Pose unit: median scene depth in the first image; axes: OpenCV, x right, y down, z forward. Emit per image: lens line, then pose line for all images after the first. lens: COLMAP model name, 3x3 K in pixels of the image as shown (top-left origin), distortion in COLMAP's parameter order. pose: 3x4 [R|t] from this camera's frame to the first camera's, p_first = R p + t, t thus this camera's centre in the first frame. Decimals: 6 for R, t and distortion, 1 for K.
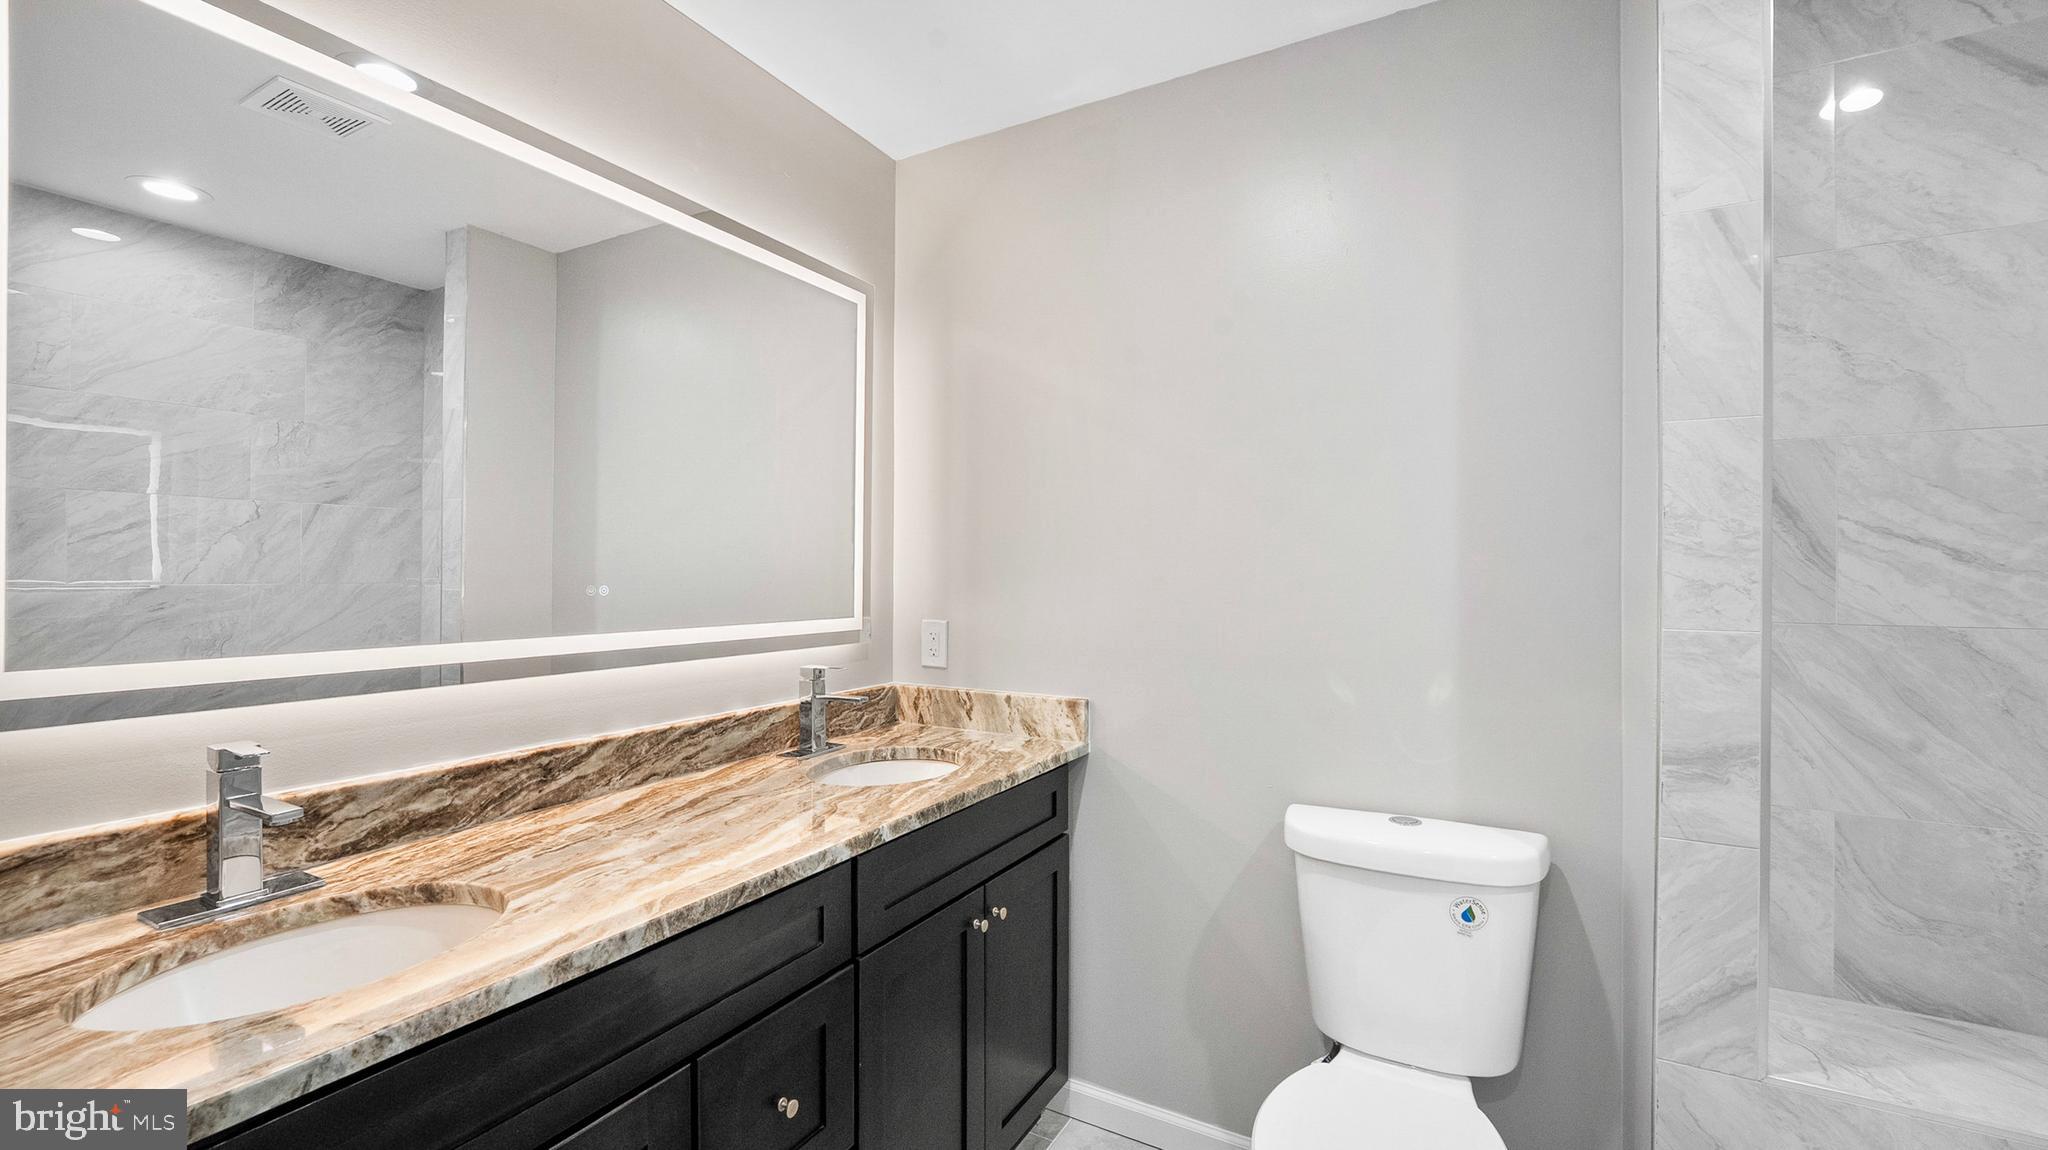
lens RADIAL K [[831.0, 0, 1014.0], [0, 831.0, 564.9], [0, 0, 1]] dist [-0.004580, -0.001069]
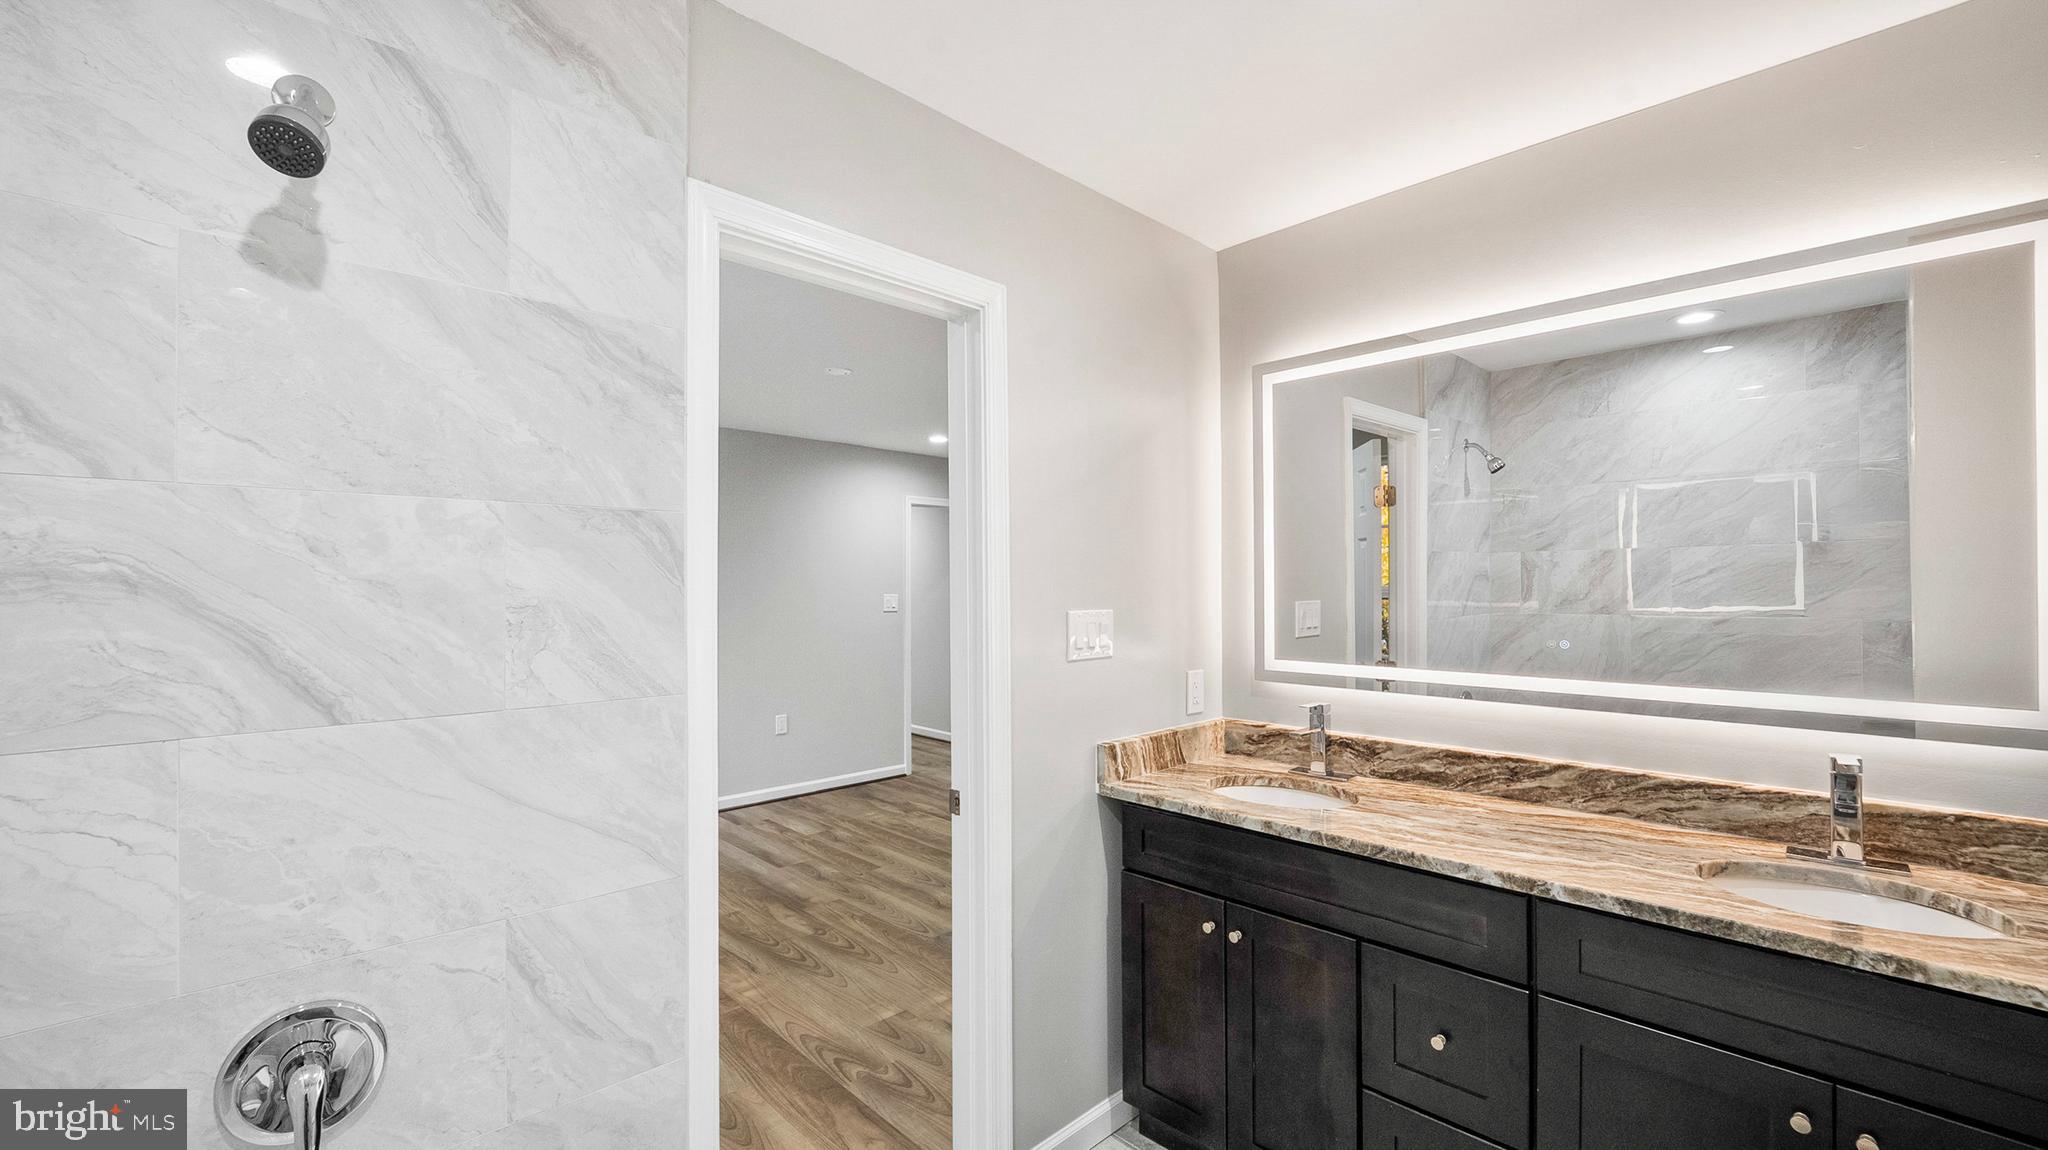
lens RADIAL K [[831.0, 0, 1022.9], [0, 831.0, 582.5], [0, 0, 1]] dist [-0.004580, -0.001069]
pose [[-0.263335, -0.005666, -0.964688, 0.920191], [0.013078, 0.999870, -0.009442, -0.059643], [0.964616, -0.015103, -0.263227, 0.556394]]
